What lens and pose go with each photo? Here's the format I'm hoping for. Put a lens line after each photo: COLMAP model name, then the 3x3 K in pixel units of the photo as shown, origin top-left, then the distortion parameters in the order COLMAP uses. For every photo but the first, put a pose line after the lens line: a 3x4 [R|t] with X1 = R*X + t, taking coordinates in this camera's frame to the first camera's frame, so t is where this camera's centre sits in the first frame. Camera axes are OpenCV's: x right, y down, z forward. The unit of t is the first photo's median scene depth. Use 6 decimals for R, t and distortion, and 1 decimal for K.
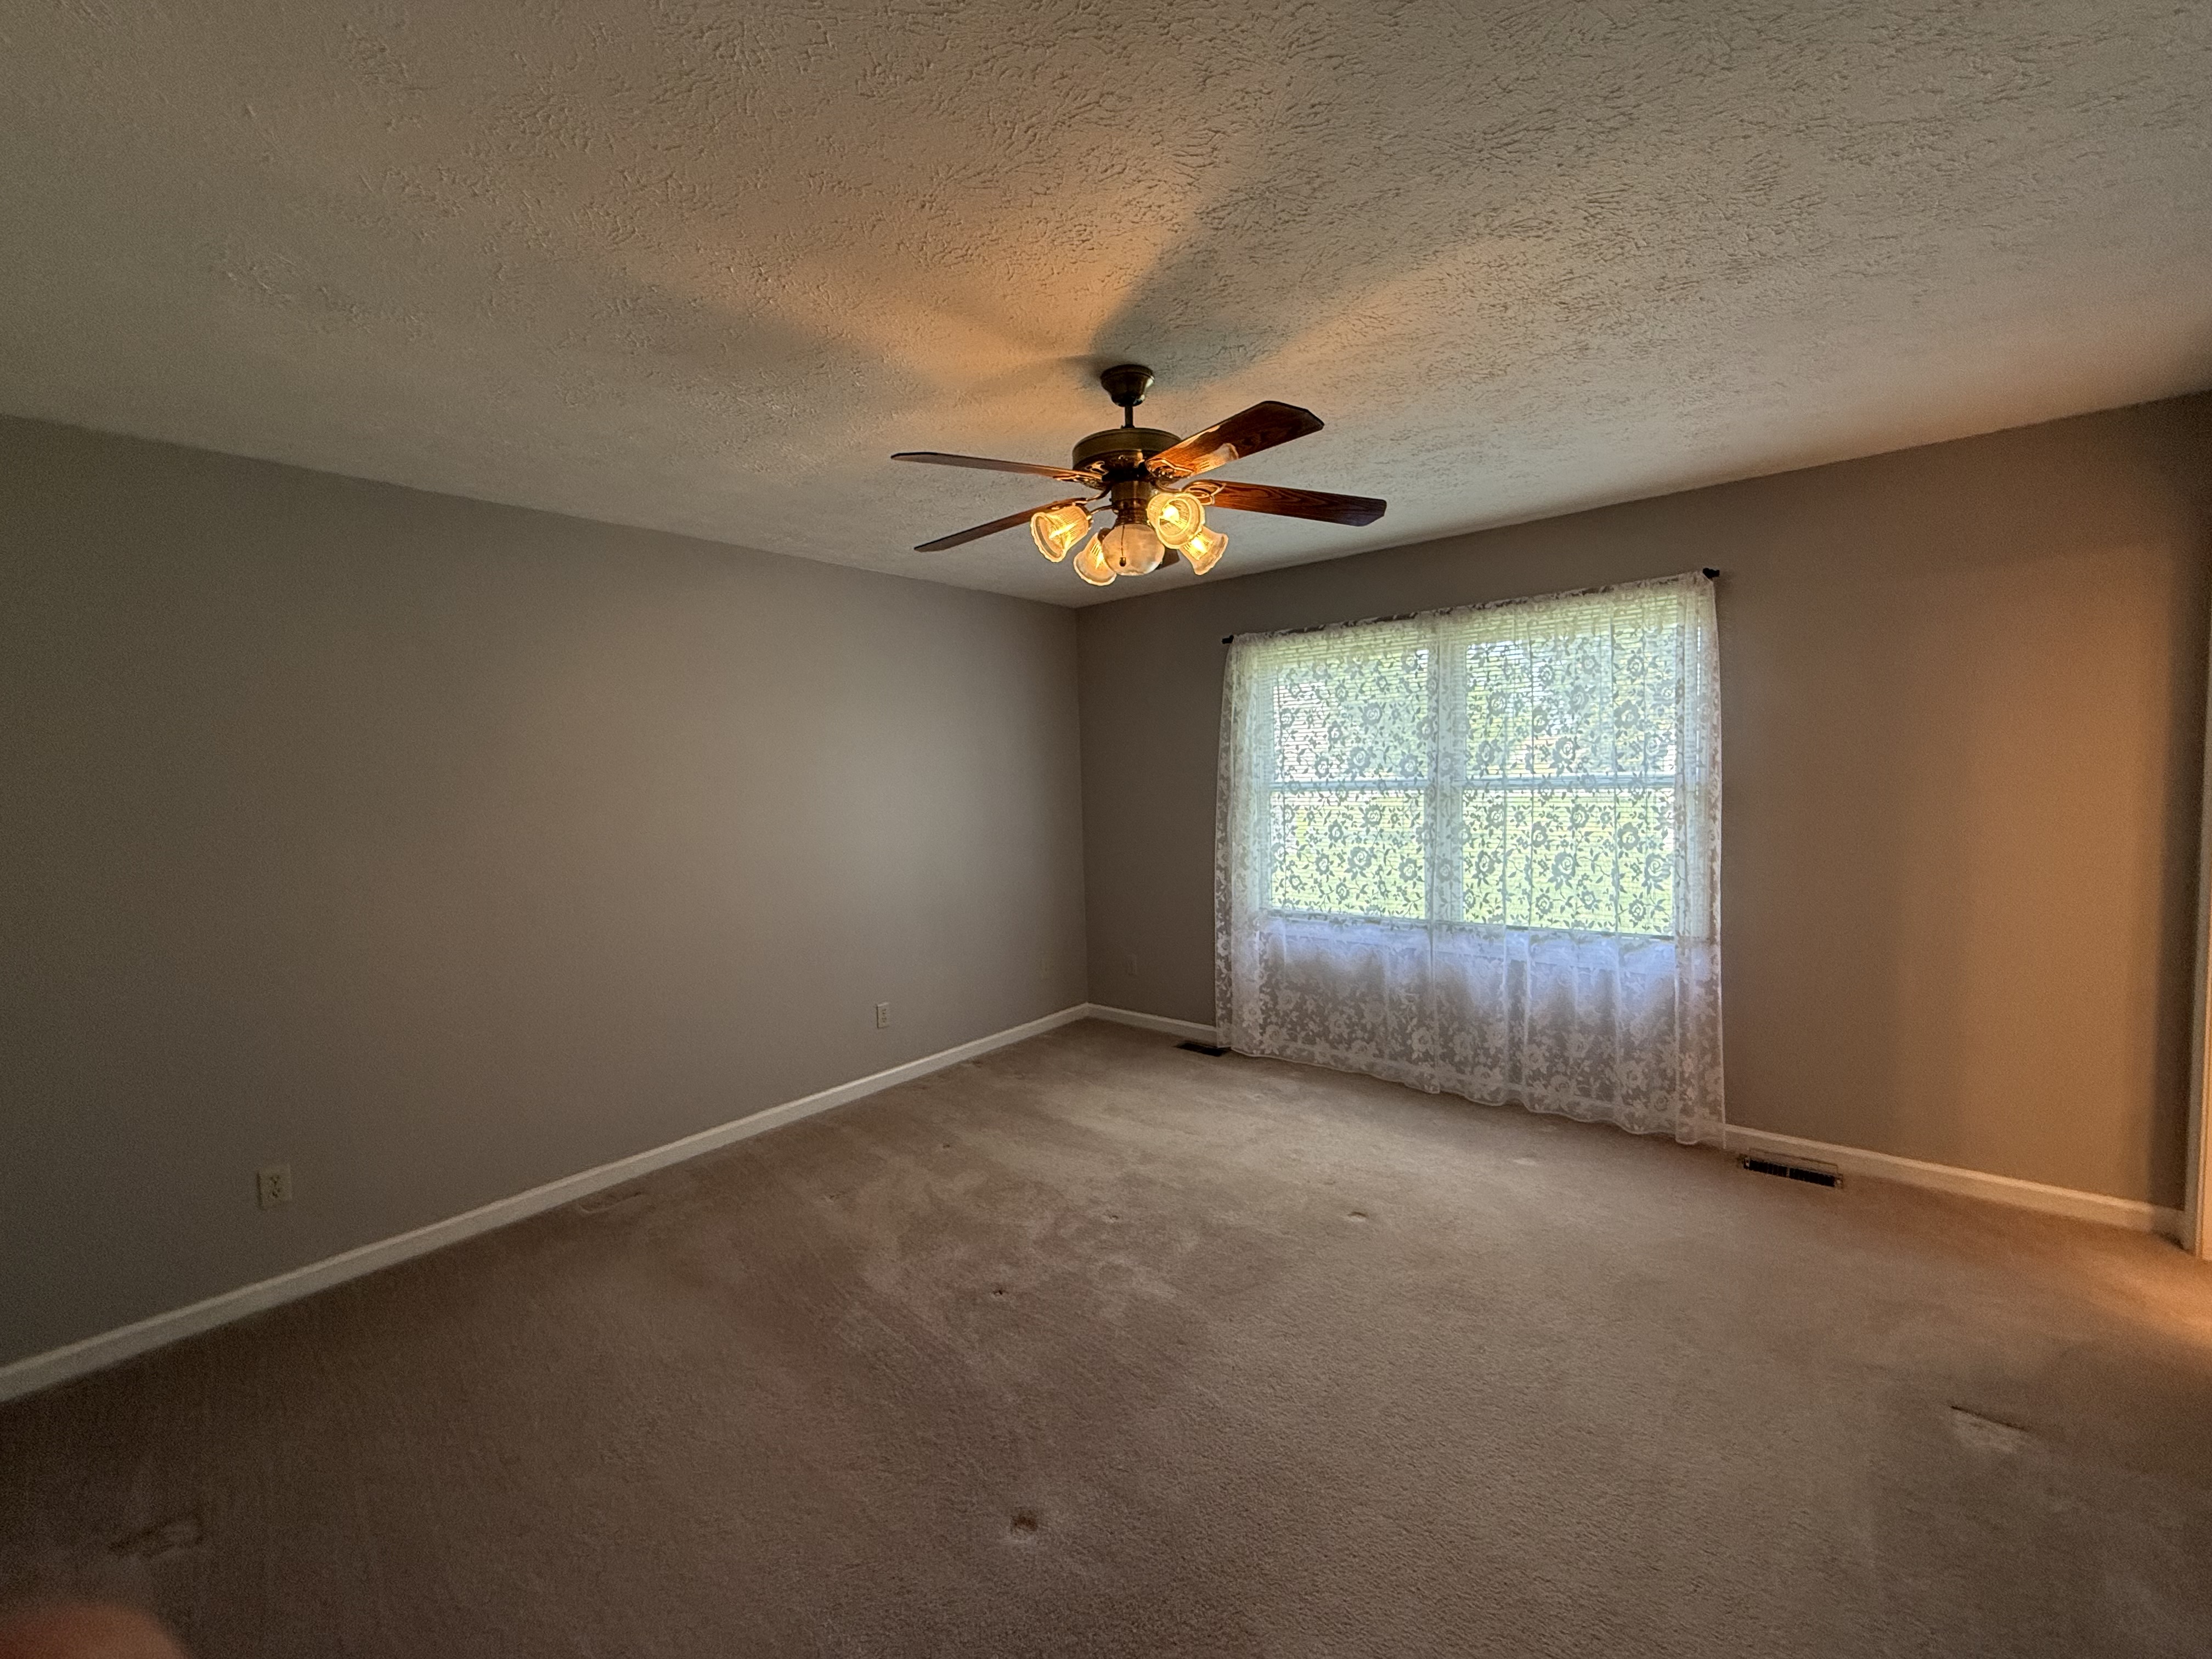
lens RADIAL K [[879.4, 0, 1106.0], [0, 879.4, 829.5], [0, 0, 1]] dist [0.000323, -0.000389]
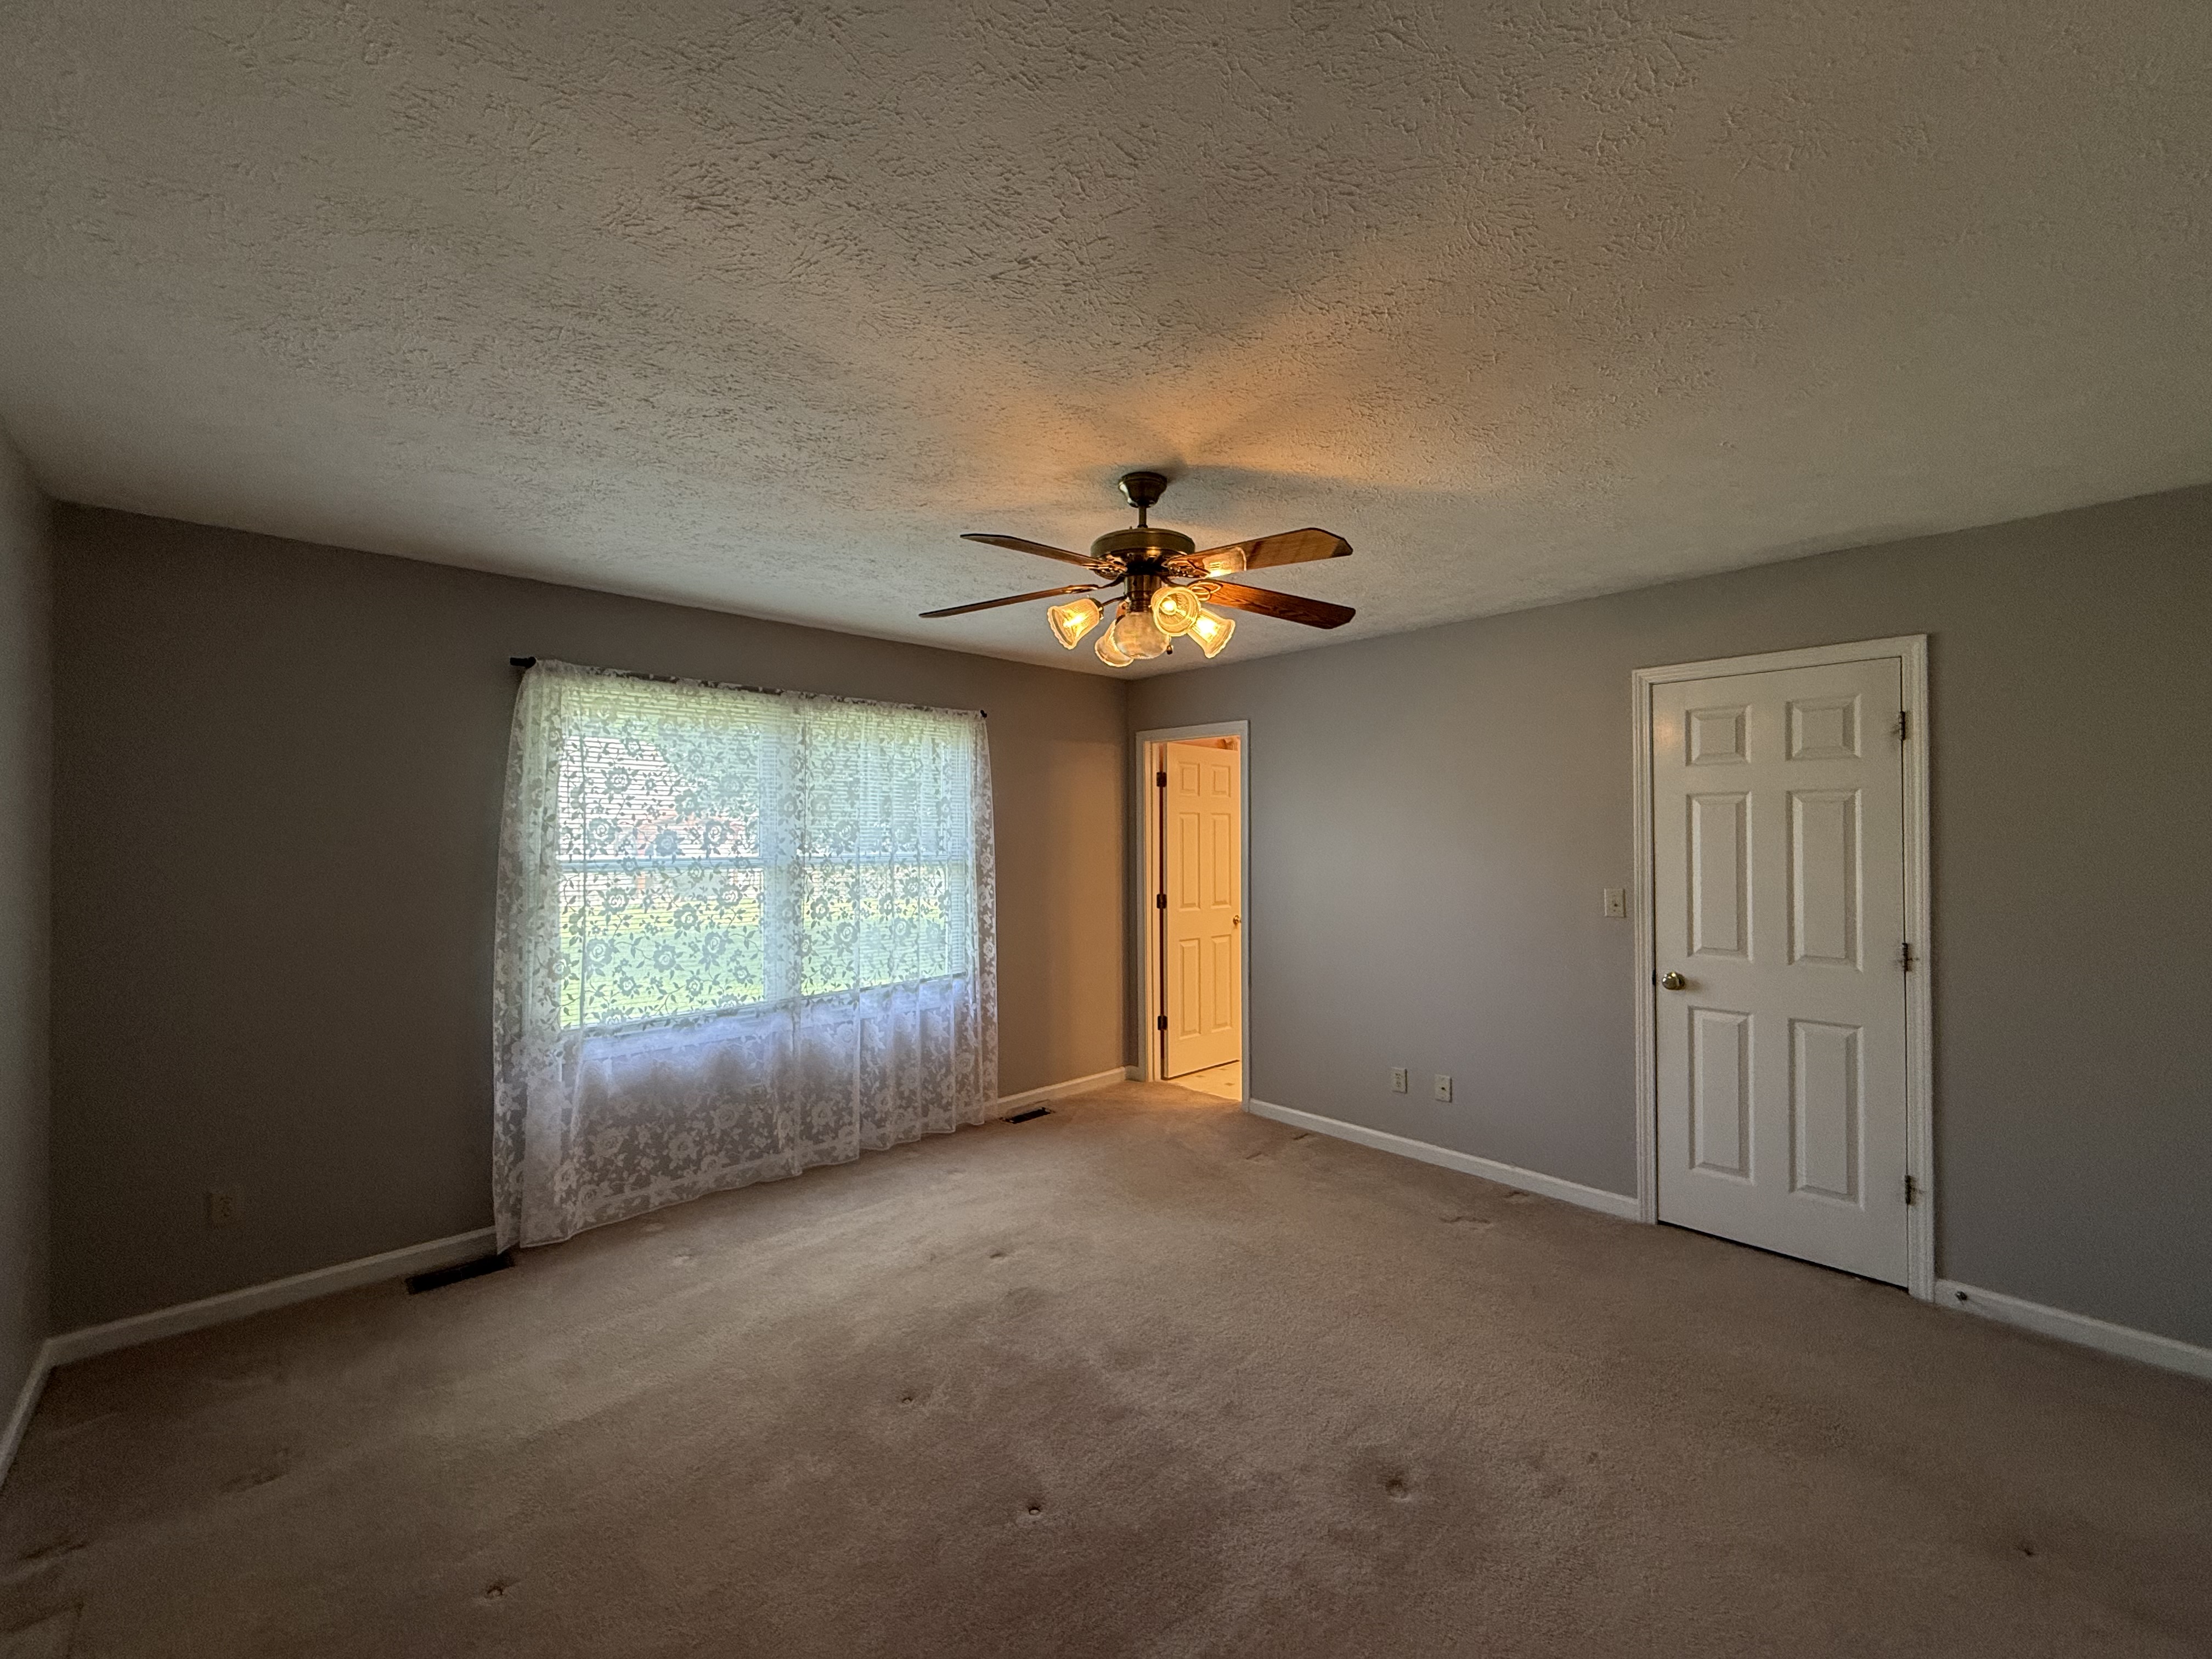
lens RADIAL K [[914.9, 0, 1111.1], [0, 914.9, 836.6], [0, 0, 1]] dist [0.000361, -0.000086]
pose [[0.109184, 0.032534, 0.993489, -0.587853], [0.066549, 0.996983, -0.039962, -0.012934], [-0.991791, 0.070479, 0.106690, 0.490779]]
